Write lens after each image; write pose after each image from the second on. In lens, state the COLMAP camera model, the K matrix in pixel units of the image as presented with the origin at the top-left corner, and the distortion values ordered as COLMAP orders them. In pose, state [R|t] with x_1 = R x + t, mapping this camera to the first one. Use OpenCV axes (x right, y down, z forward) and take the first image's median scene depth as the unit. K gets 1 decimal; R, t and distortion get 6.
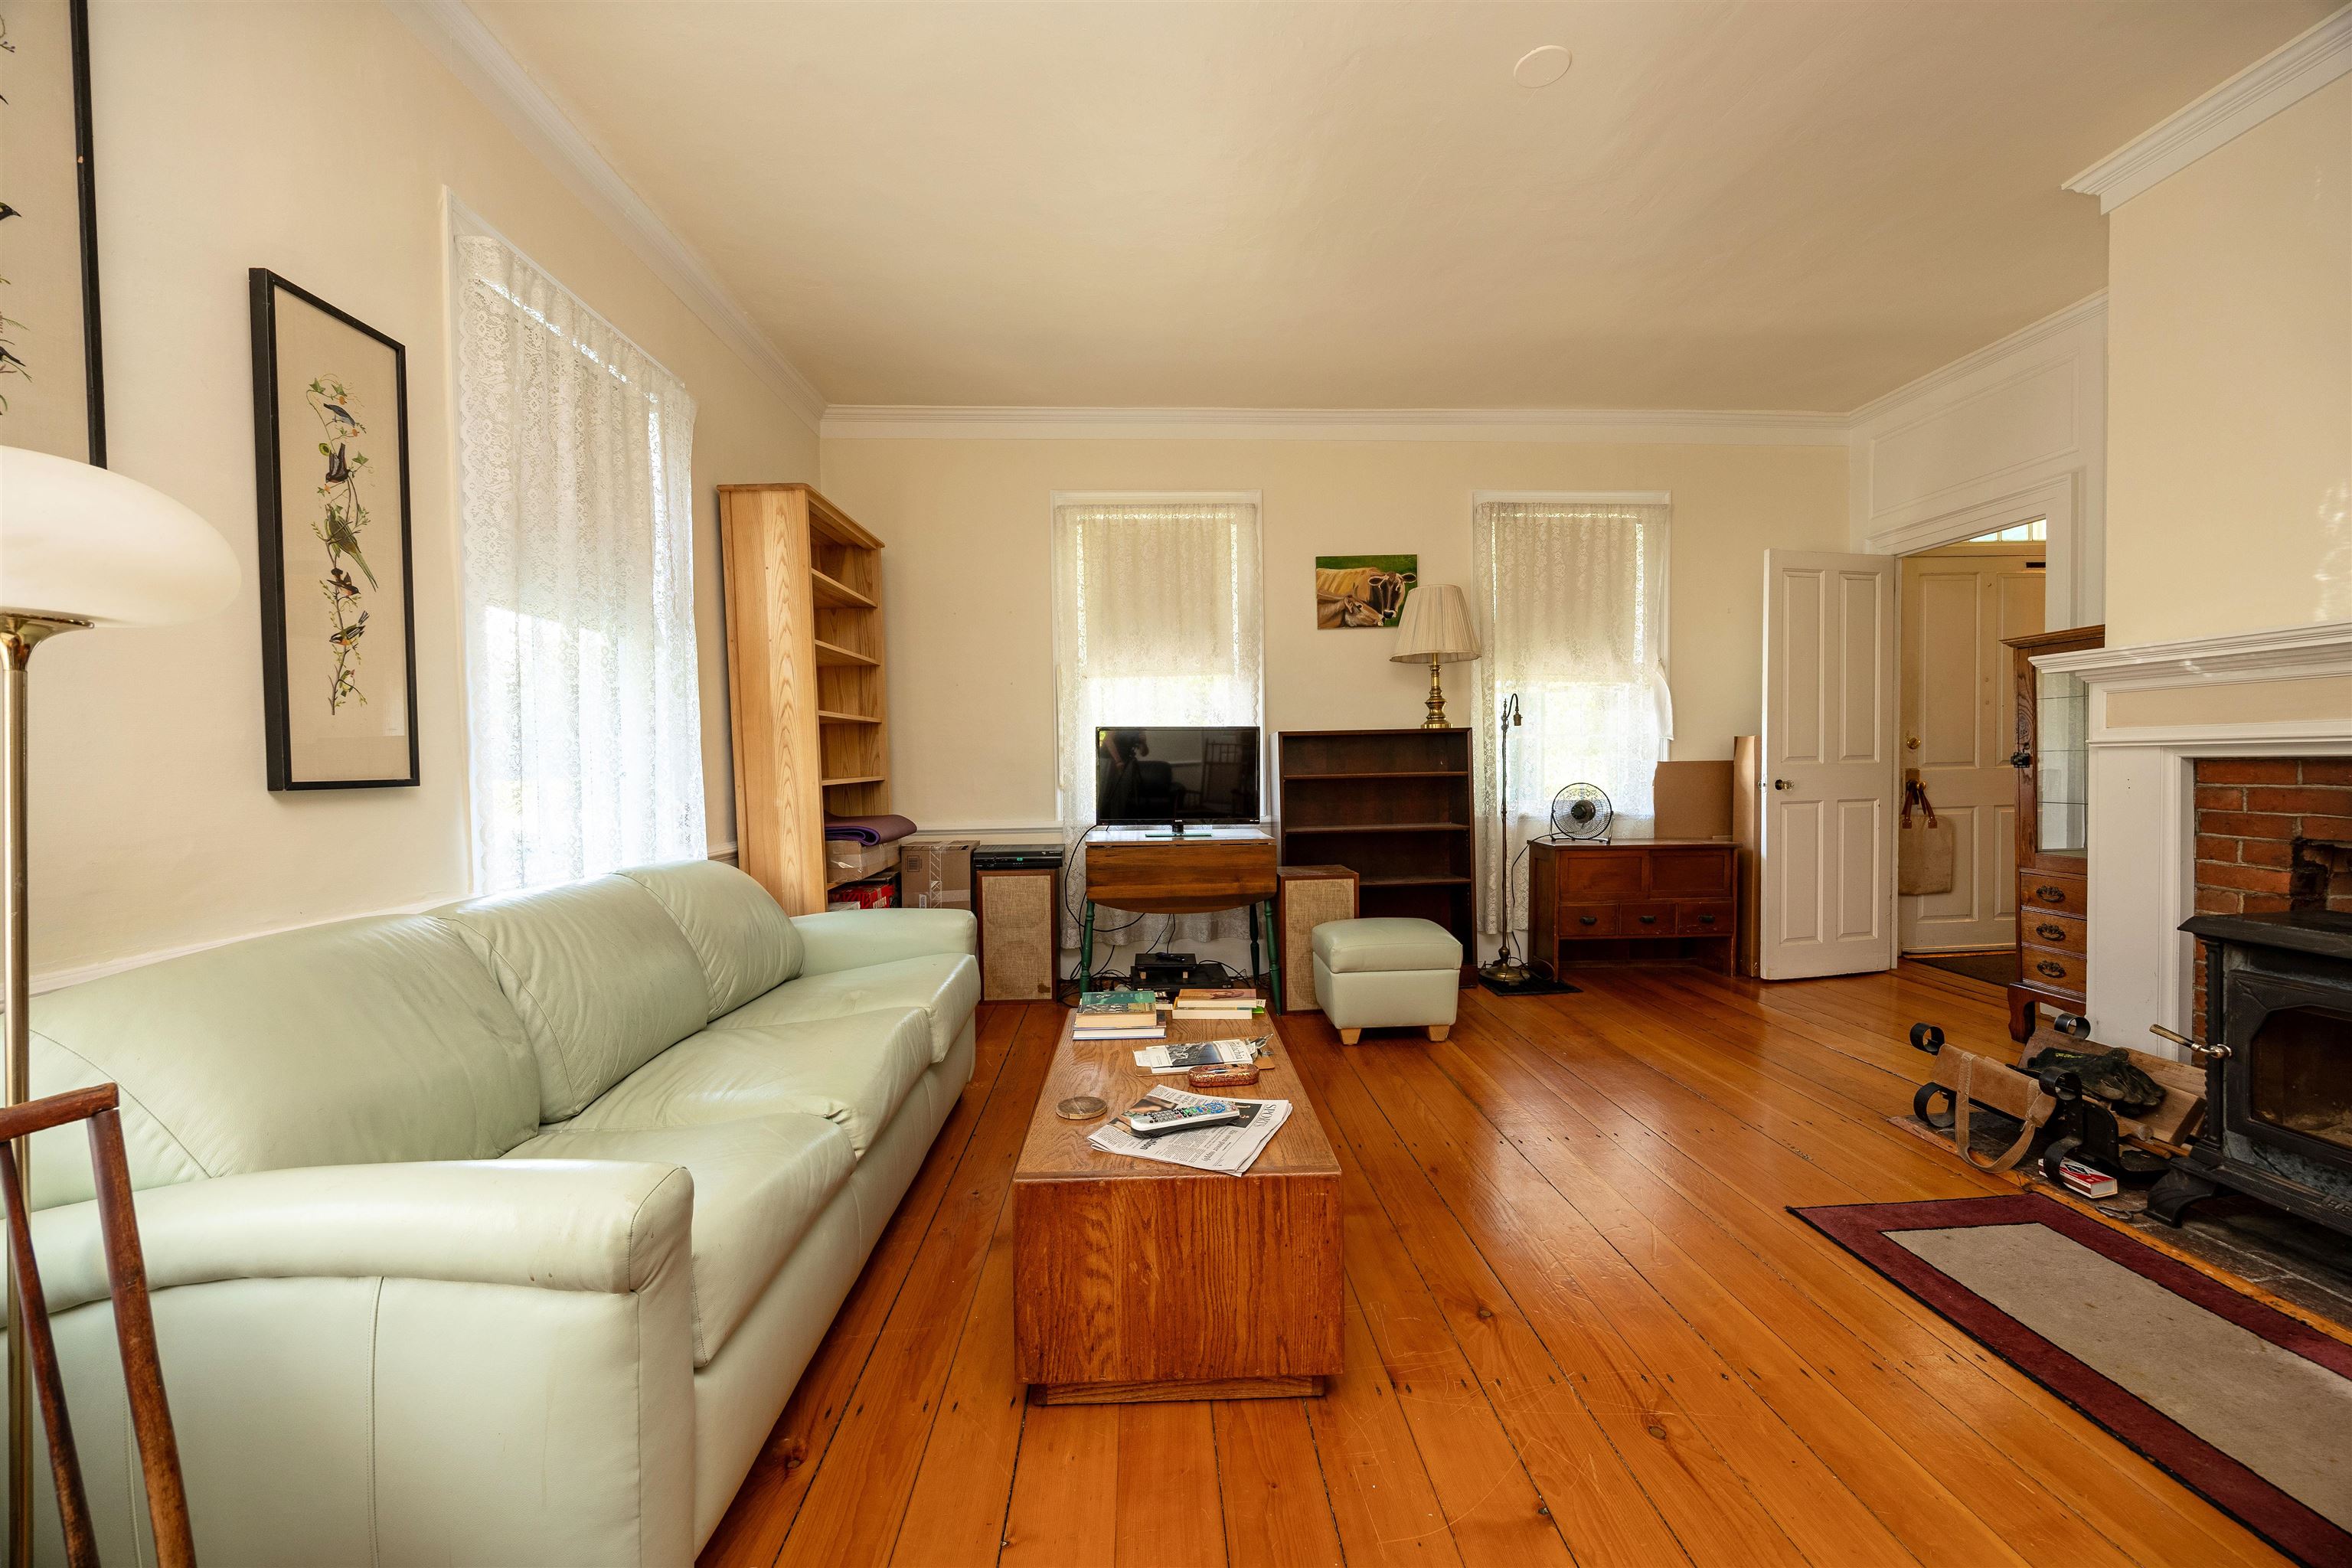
lens RADIAL K [[887.3, 0, 1176.0], [0, 887.3, 784.0], [0, 0, 1]] dist [-0.001179, 0.000147]
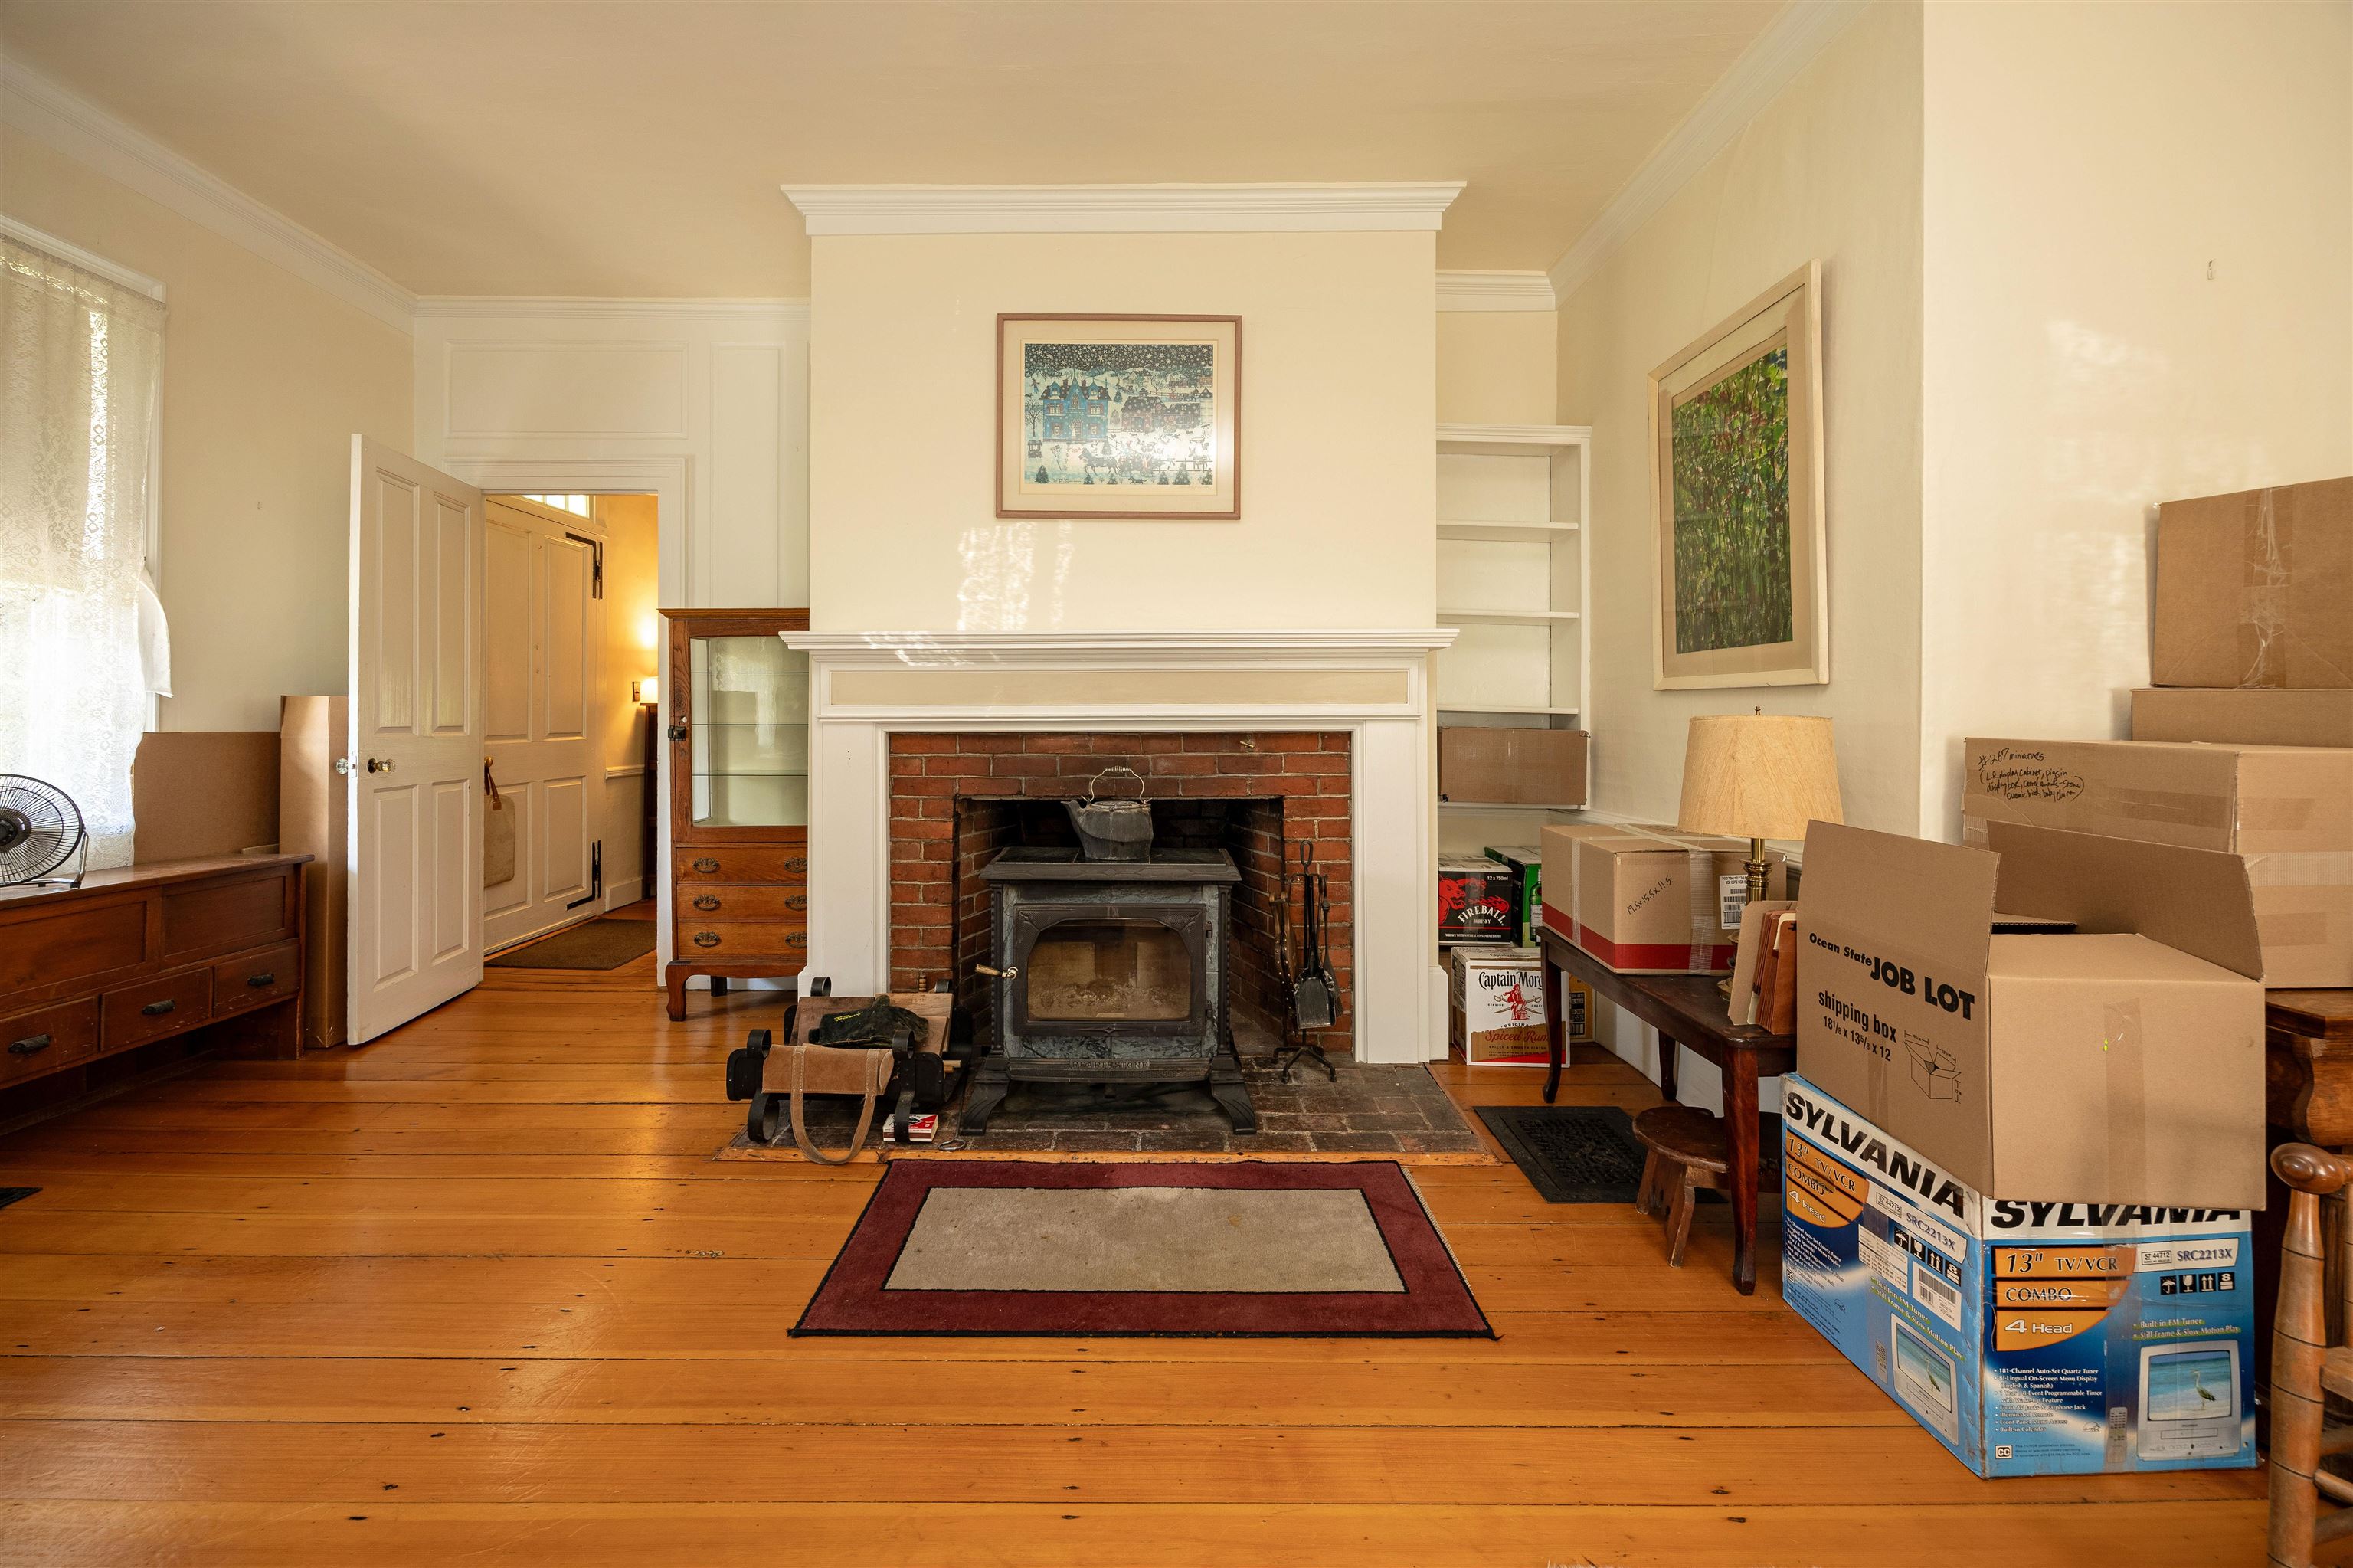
lens RADIAL K [[923.0, 0, 1169.0], [0, 923.0, 726.3], [0, 0, 1]] dist [-0.001876, -0.000135]
pose [[0.039297, 0.012094, 0.999154, -0.050148], [0.021319, 0.999689, -0.012938, -0.009884], [-0.999000, 0.021809, 0.039027, 0.412892]]
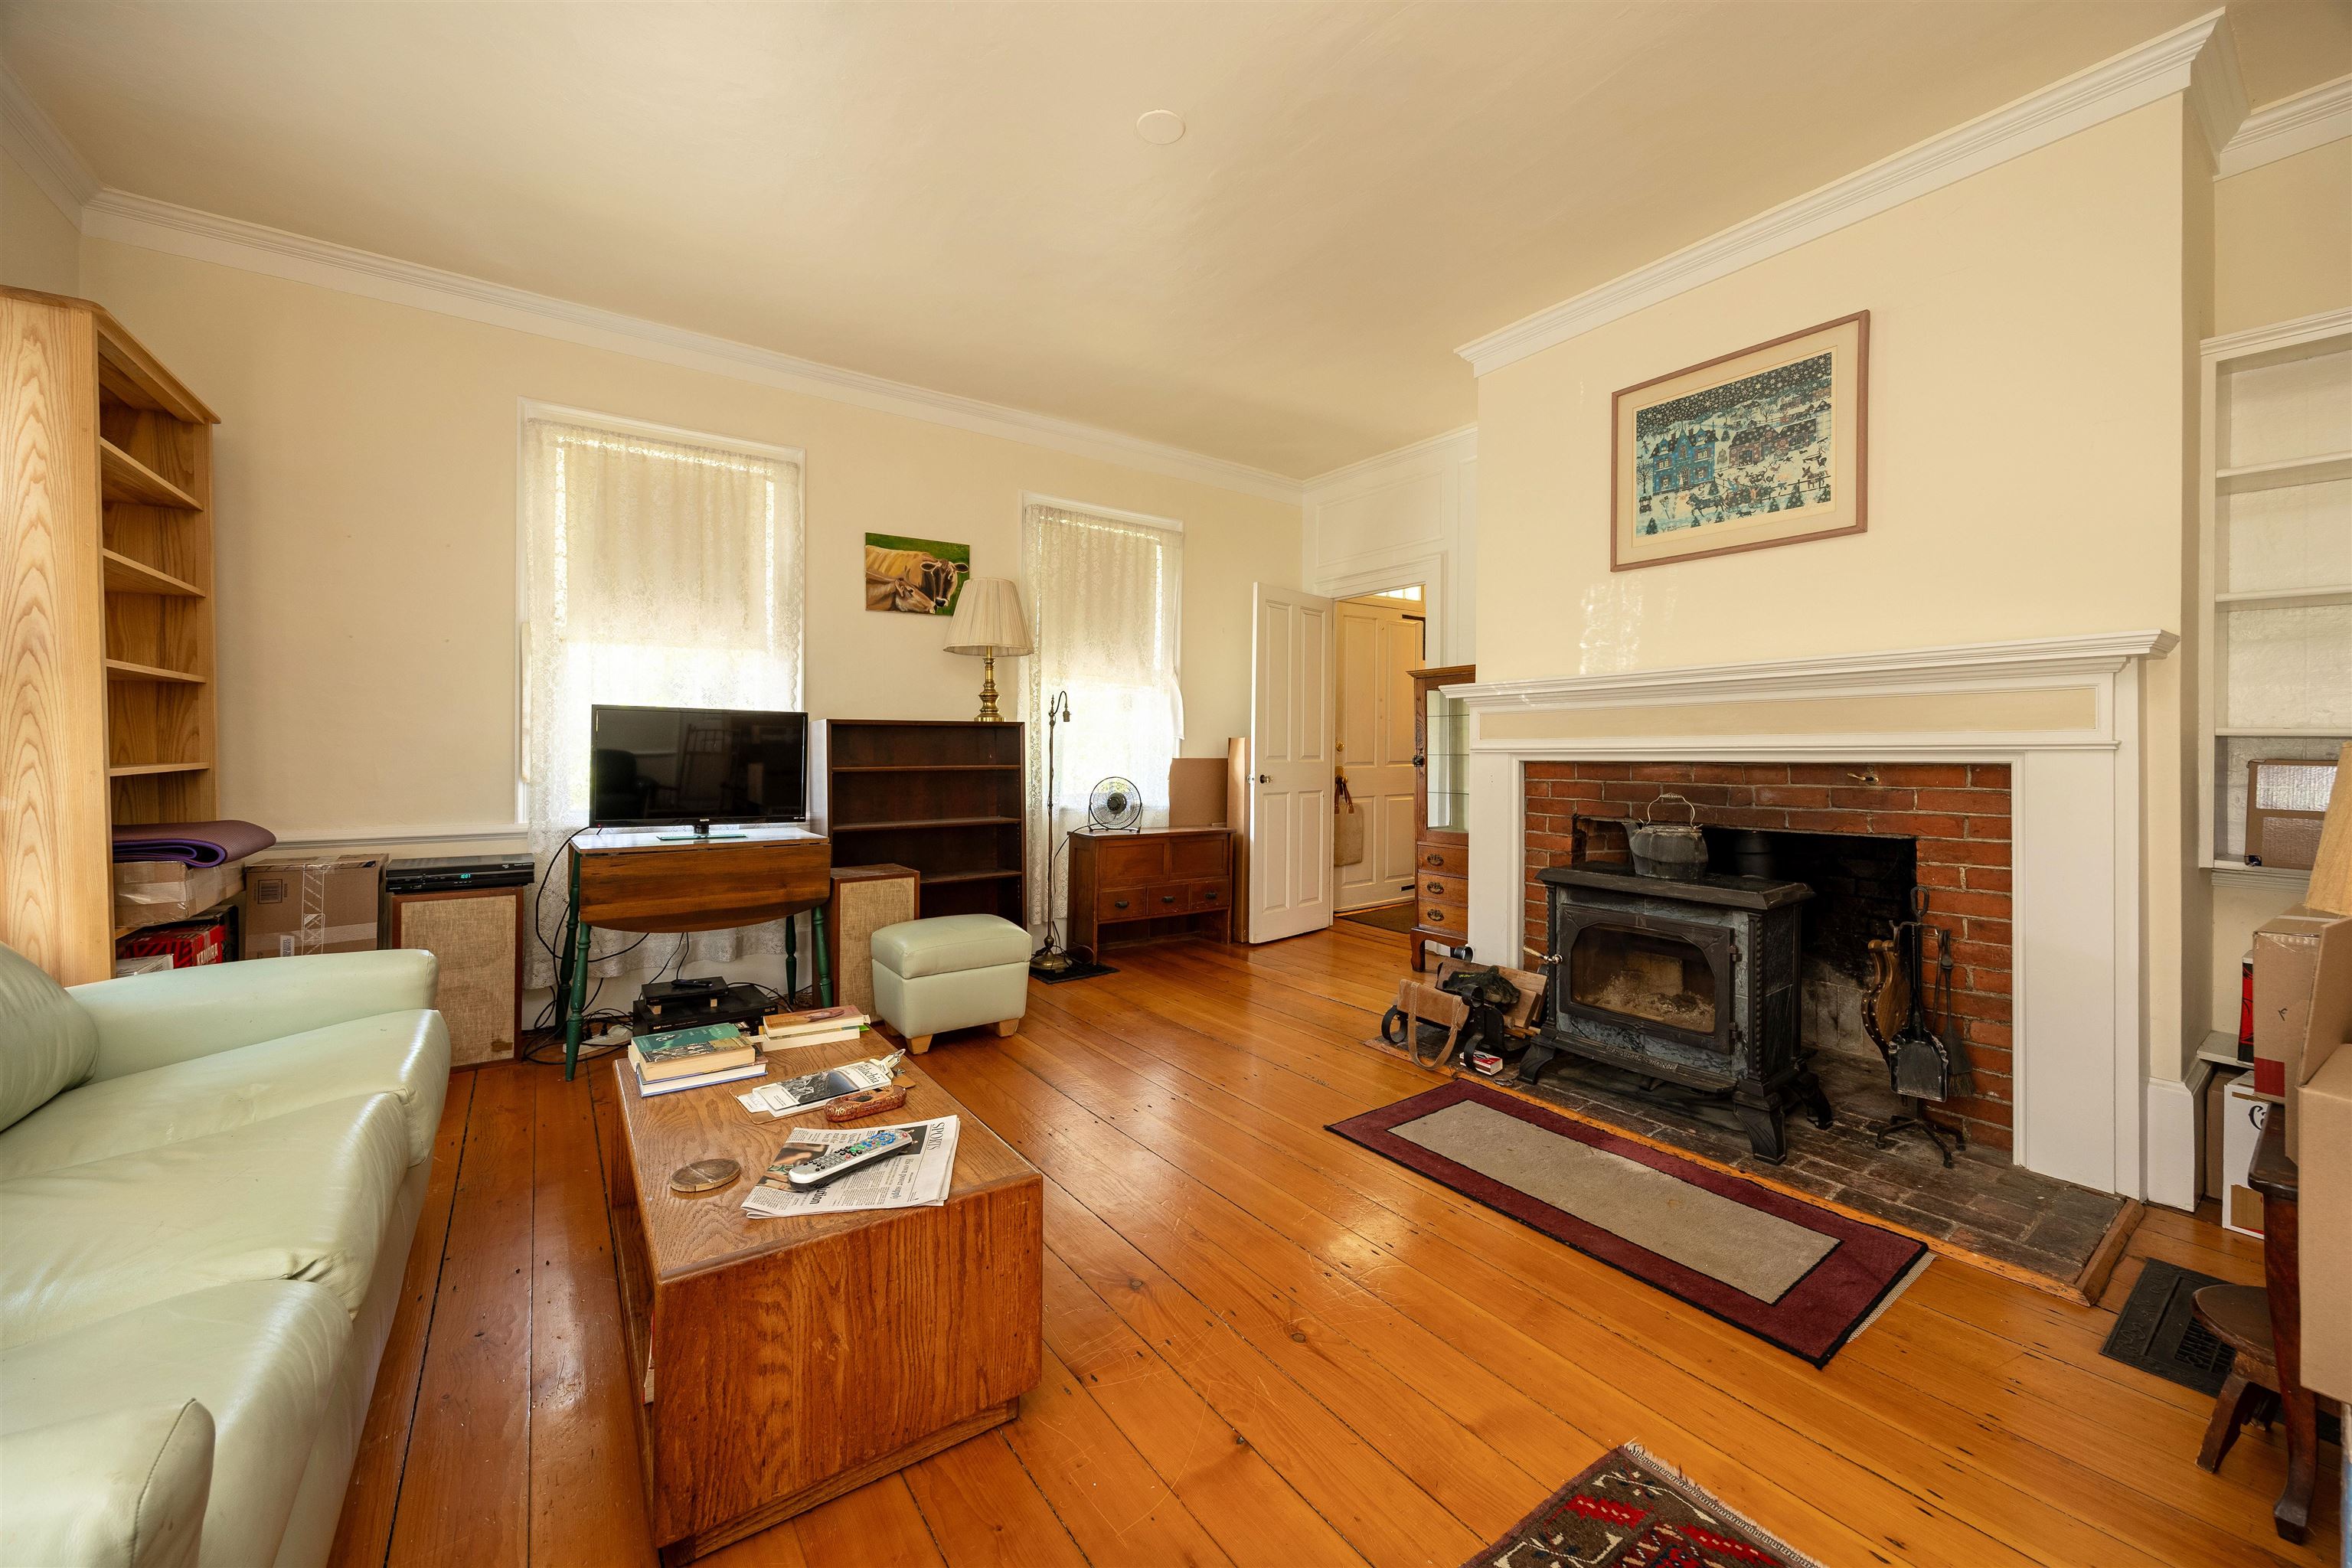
lens RADIAL K [[912.8, 0, 1180.8], [0, 912.8, 756.8], [0, 0, 1]] dist [-0.001042, -0.000062]
pose [[0.839833, 0.015686, 0.542618, -0.104194], [-0.003090, 0.999704, -0.024116, 0.001068], [-0.542835, 0.018577, 0.839634, 0.030072]]
